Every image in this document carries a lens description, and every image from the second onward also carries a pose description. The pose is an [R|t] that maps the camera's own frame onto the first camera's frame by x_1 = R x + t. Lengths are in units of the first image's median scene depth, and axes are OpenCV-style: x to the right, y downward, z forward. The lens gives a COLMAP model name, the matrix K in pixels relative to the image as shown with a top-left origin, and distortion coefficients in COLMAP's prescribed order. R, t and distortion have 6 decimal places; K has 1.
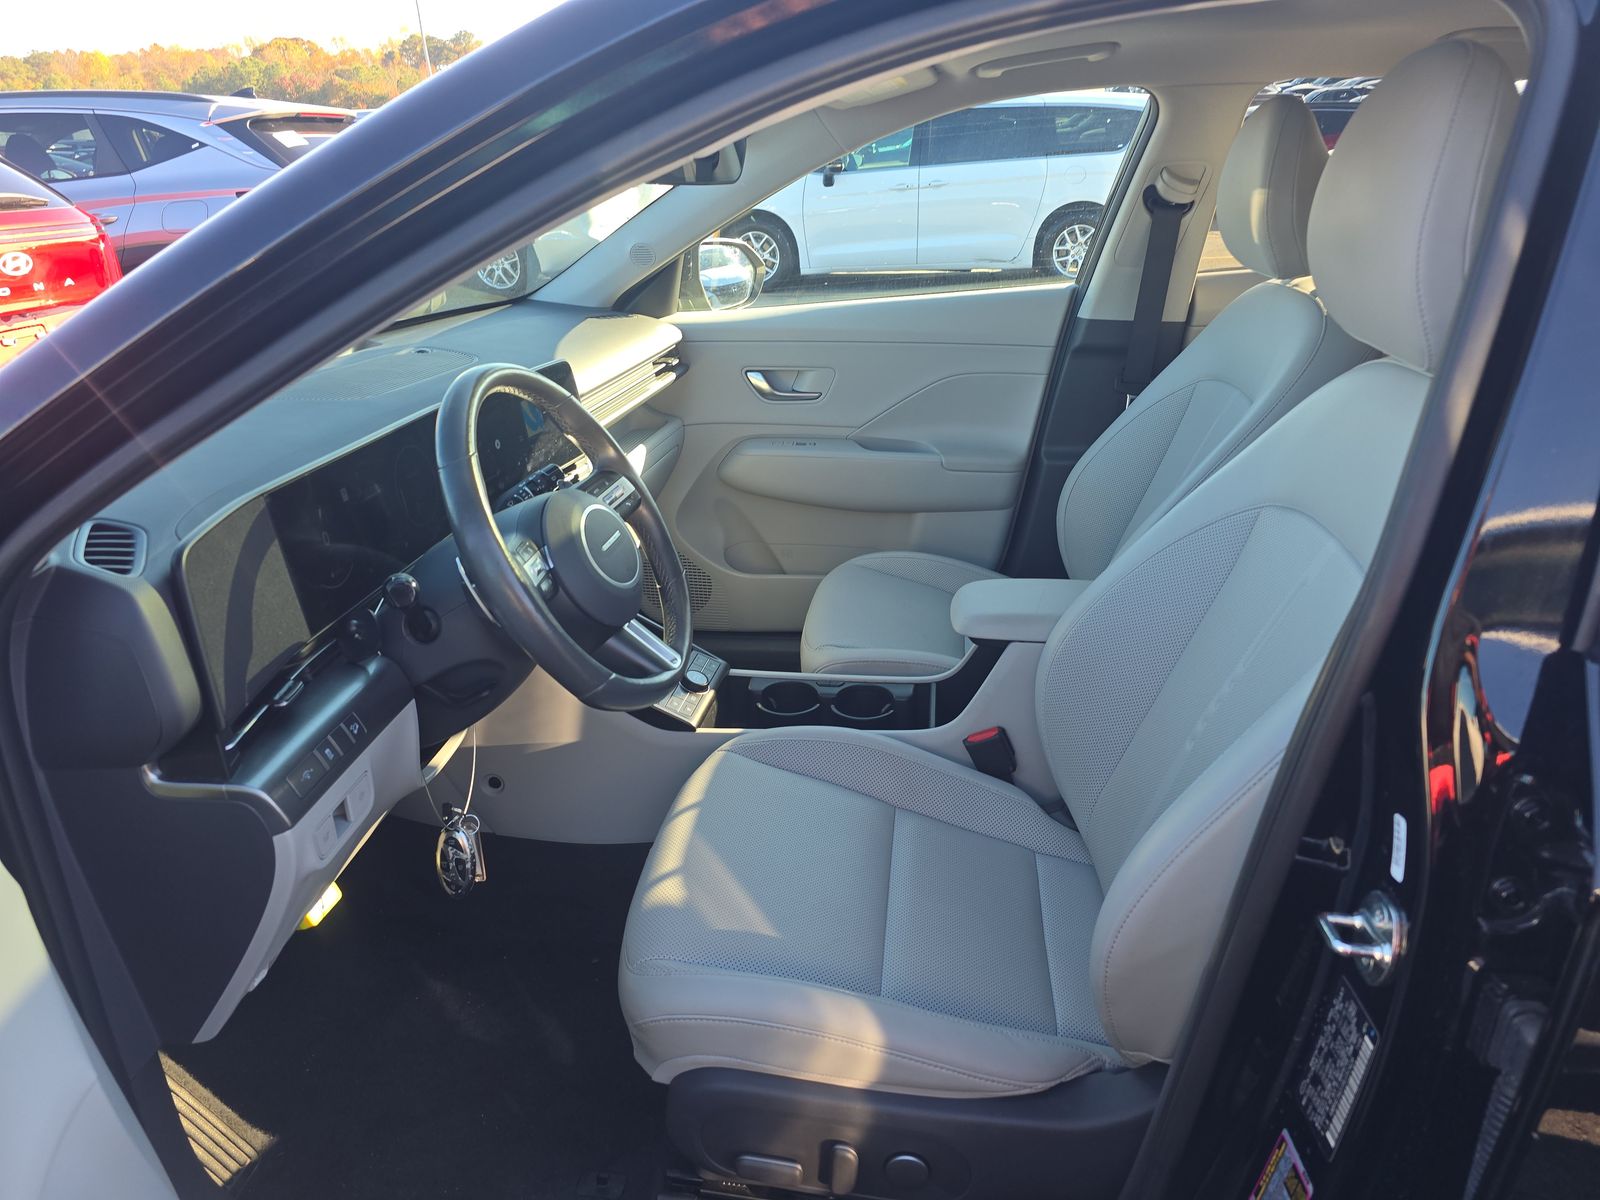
lens RADIAL K [[1086.0, 0, 799.4], [0, 1086.0, 602.3], [0, 0, 1]] dist [0.024630, -0.021722]
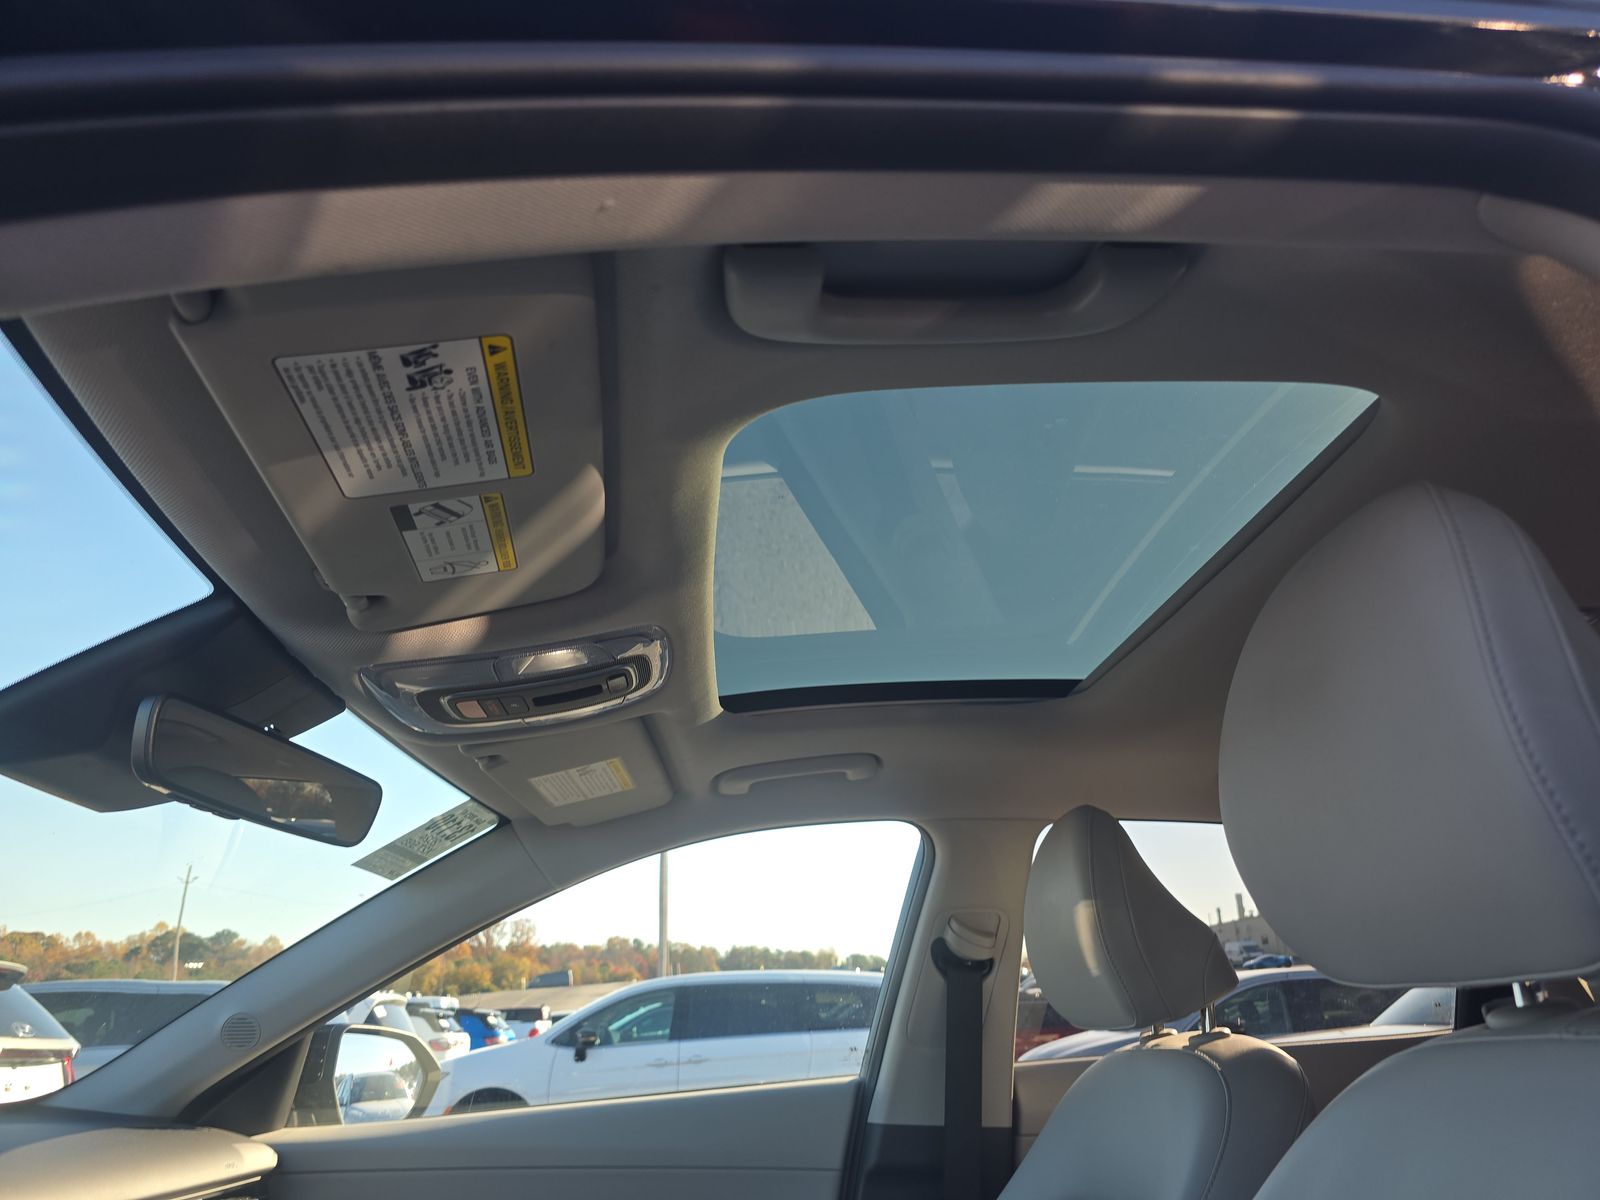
lens RADIAL K [[1086.0, 0, 802.5], [0, 1086.0, 607.4], [0, 0, 1]] dist [0.024630, -0.021722]
pose [[0.980043, 0.079725, 0.182100, 0.053761], [0.071753, 0.712422, -0.698073, -0.004425], [-0.185386, 0.697207, 0.692484, 0.268012]]
